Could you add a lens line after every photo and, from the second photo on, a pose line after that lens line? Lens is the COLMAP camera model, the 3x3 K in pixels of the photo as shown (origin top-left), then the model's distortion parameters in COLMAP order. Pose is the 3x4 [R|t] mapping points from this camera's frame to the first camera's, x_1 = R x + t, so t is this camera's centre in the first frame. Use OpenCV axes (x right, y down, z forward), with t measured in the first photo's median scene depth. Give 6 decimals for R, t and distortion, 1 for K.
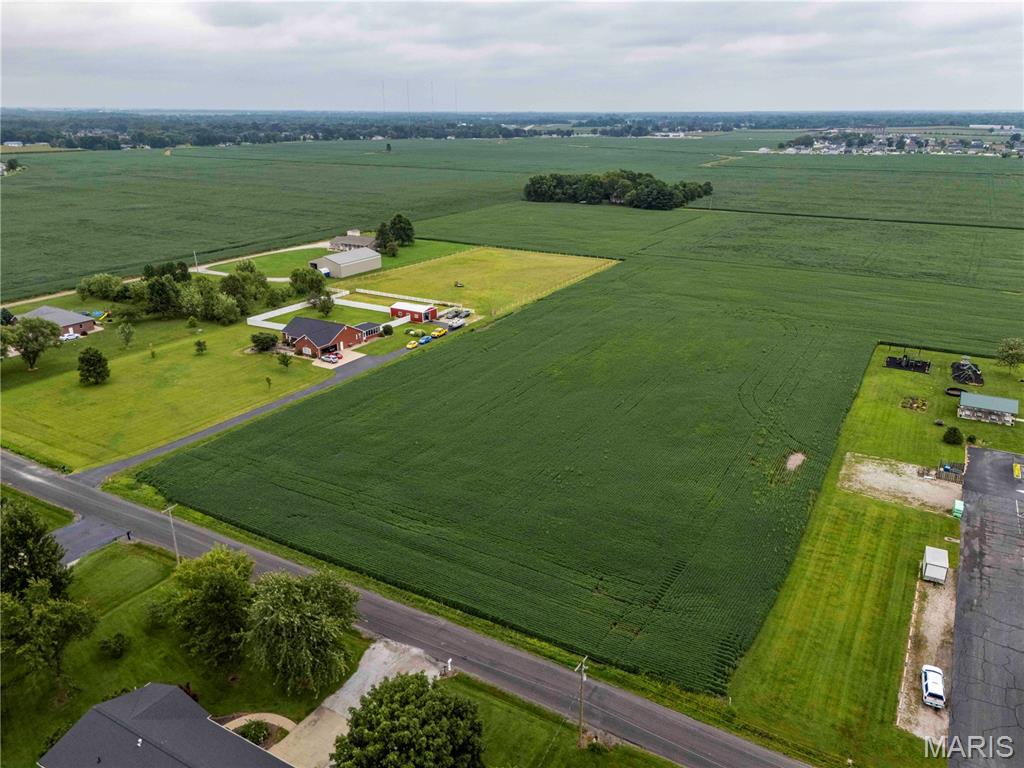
lens RADIAL K [[745.4, 0, 512.0], [0, 745.4, 384.0], [0, 0, 1]] dist [0.070139, -0.061542]
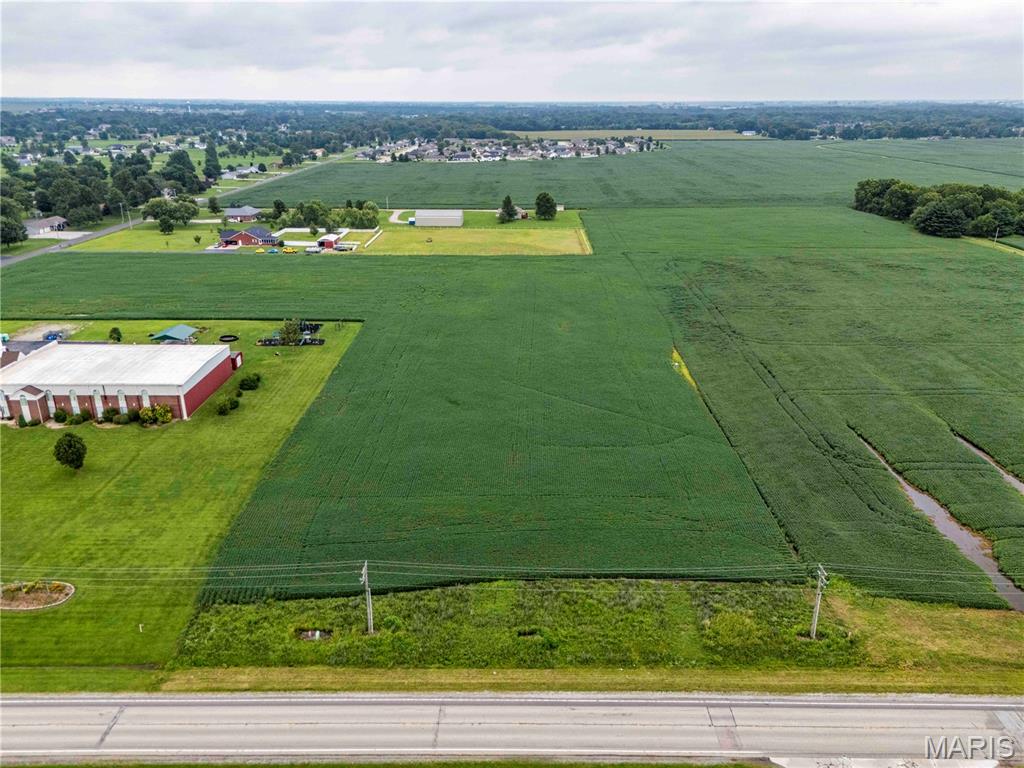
lens RADIAL K [[745.4, 0, 512.0], [0, 745.4, 384.0], [0, 0, 1]] dist [0.070139, -0.061542]
pose [[0.489415, 0.308259, -0.815751, 1.505412], [-0.298777, 0.938096, 0.175239, -0.223410], [0.819271, 0.157963, 0.551219, 0.574063]]
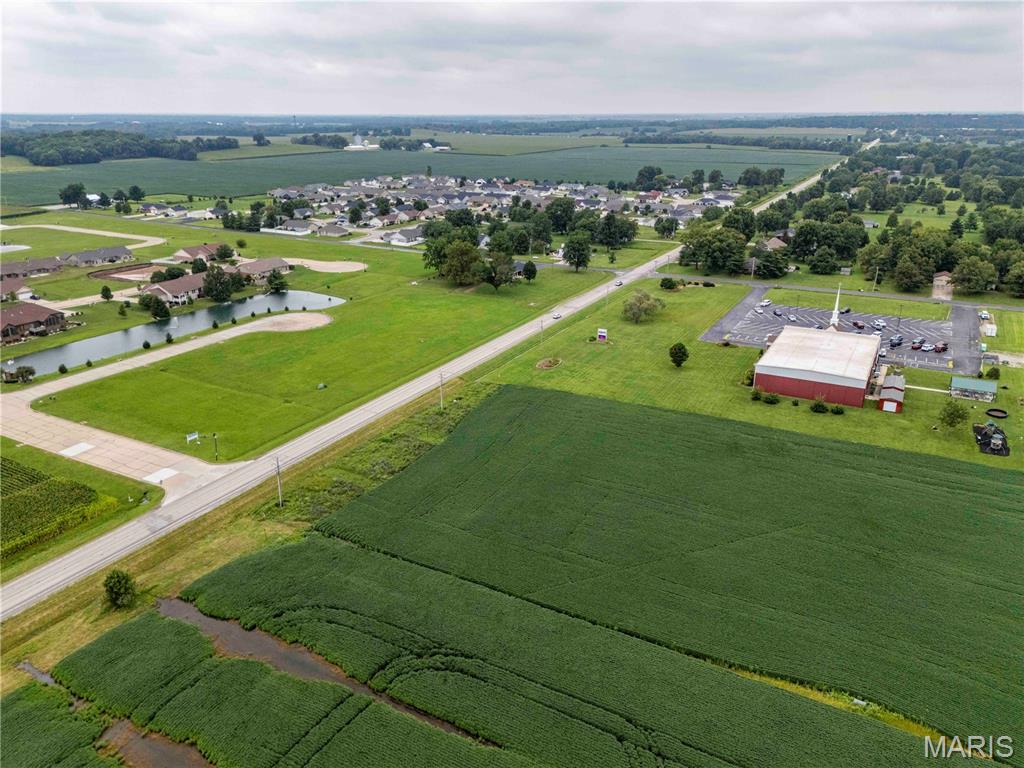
lens RADIAL K [[745.4, 0, 512.0], [0, 745.4, 384.0], [0, 0, 1]] dist [0.070139, -0.061542]
pose [[-0.999596, 0.008839, -0.027011, 1.074095], [-0.010552, 0.767057, 0.641492, -0.588069], [0.026389, 0.641518, -0.766654, 1.463605]]
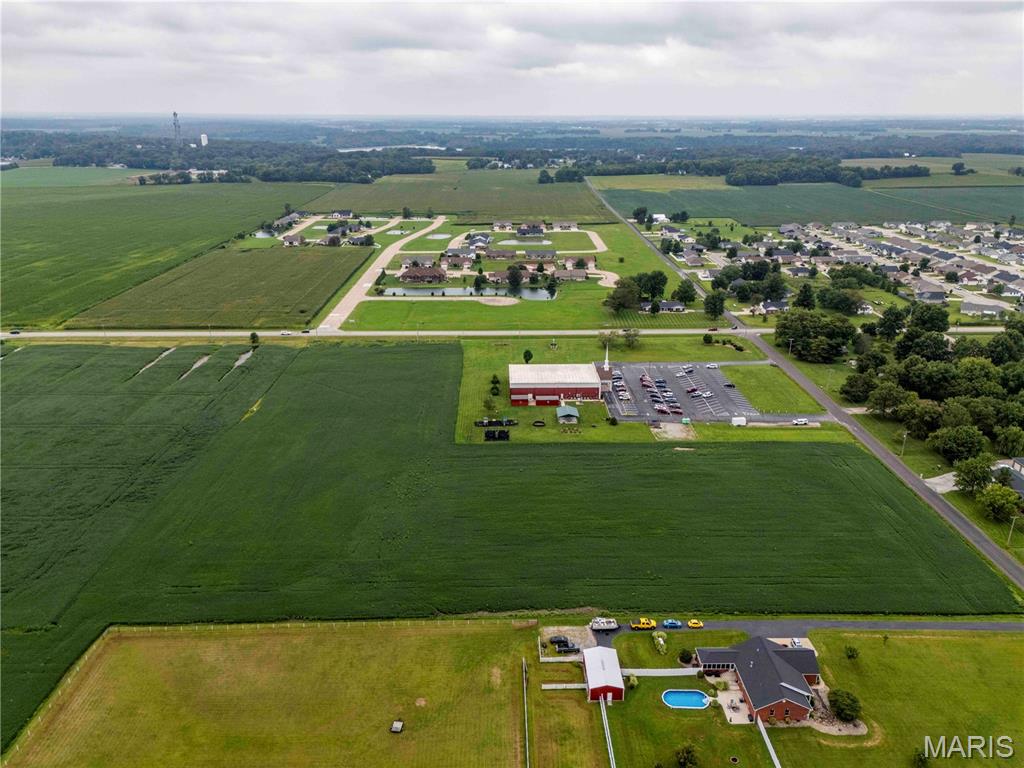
lens RADIAL K [[745.4, 0, 512.0], [0, 745.4, 384.0], [0, 0, 1]] dist [0.070139, -0.061542]
pose [[-0.514438, -0.292920, 0.805947, -0.658872], [0.293452, 0.822972, 0.486419, -0.786544], [-0.805754, 0.486739, -0.337410, 1.311350]]
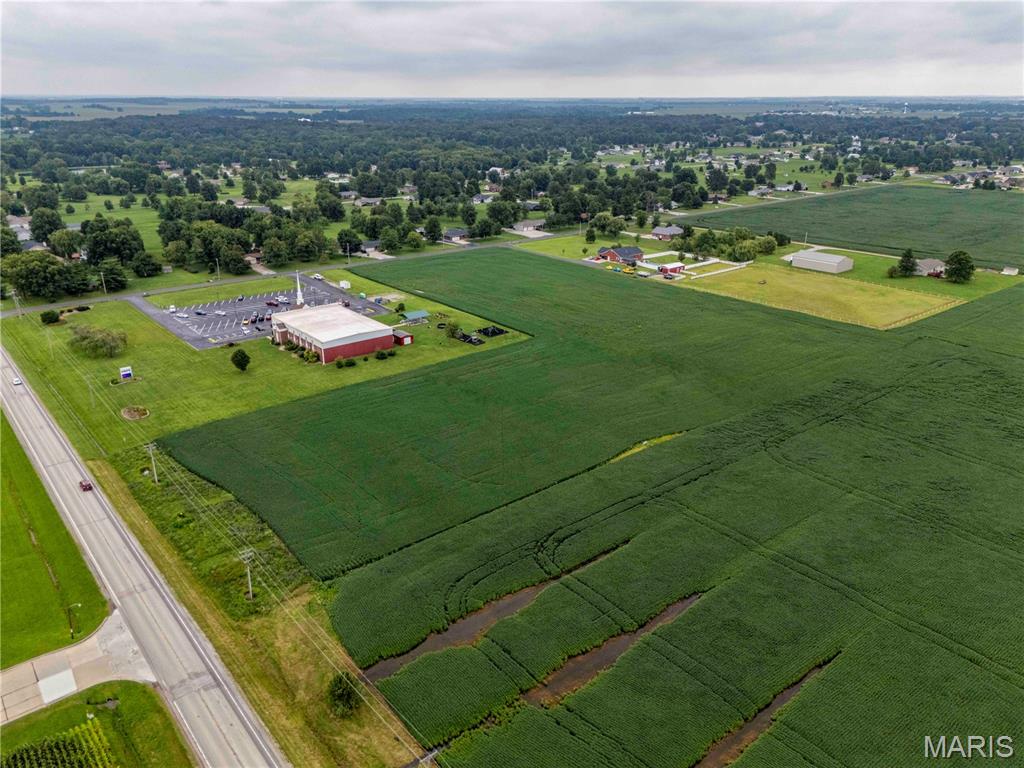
lens RADIAL K [[745.4, 0, 512.0], [0, 745.4, 384.0], [0, 0, 1]] dist [0.070139, -0.061542]
pose [[-0.349110, 0.333727, -0.875642, 1.697342], [-0.321035, 0.835293, 0.446342, -0.568774], [0.880374, 0.436934, -0.184471, 1.234339]]
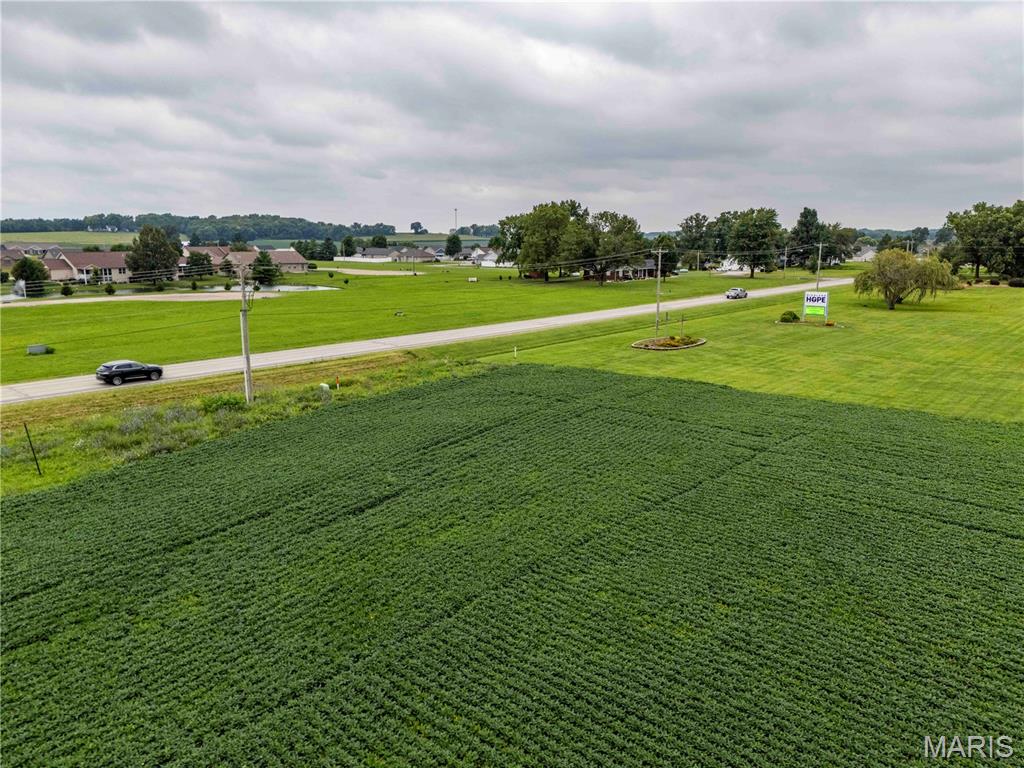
lens RADIAL K [[745.4, 0, 512.0], [0, 745.4, 384.0], [0, 0, 1]] dist [0.070139, -0.061542]
pose [[-0.980975, -0.039169, 0.190141, 0.996746], [0.064751, 0.857332, 0.510675, -0.110360], [-0.183016, 0.513271, -0.838485, 0.983223]]
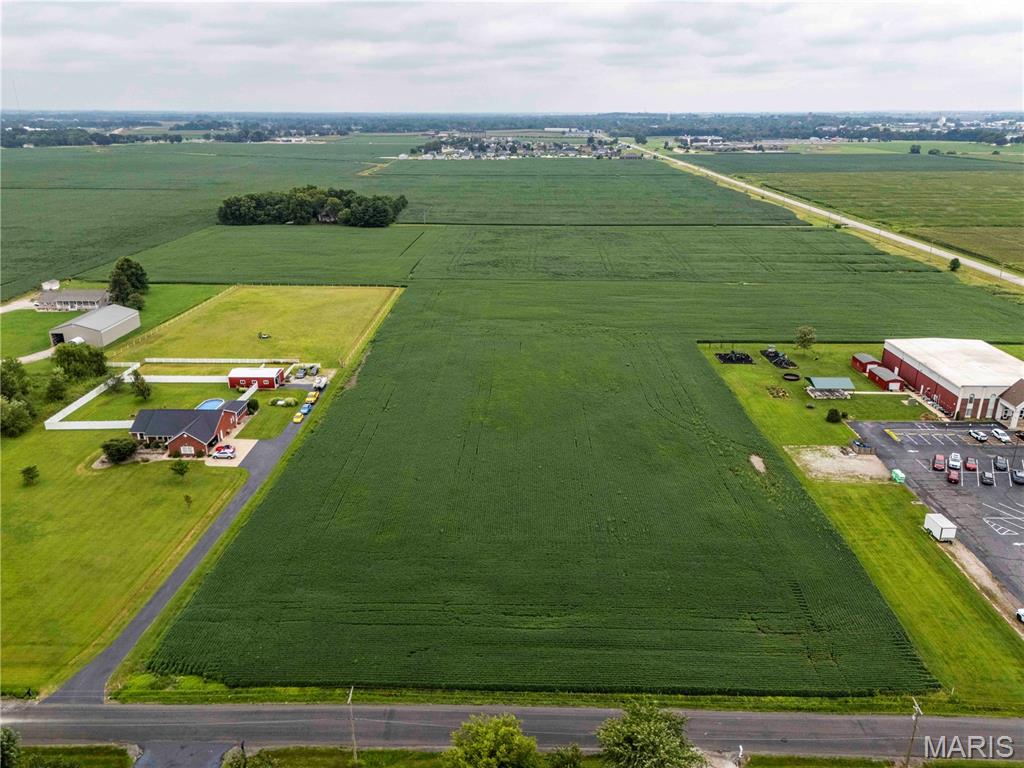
lens RADIAL K [[745.4, 0, 512.0], [0, 745.4, 384.0], [0, 0, 1]] dist [0.070139, -0.061542]
pose [[0.878429, -0.166422, 0.447958, -0.296214], [0.166809, 0.985221, 0.038917, -0.082249], [-0.447814, 0.040537, 0.893207, 0.087963]]
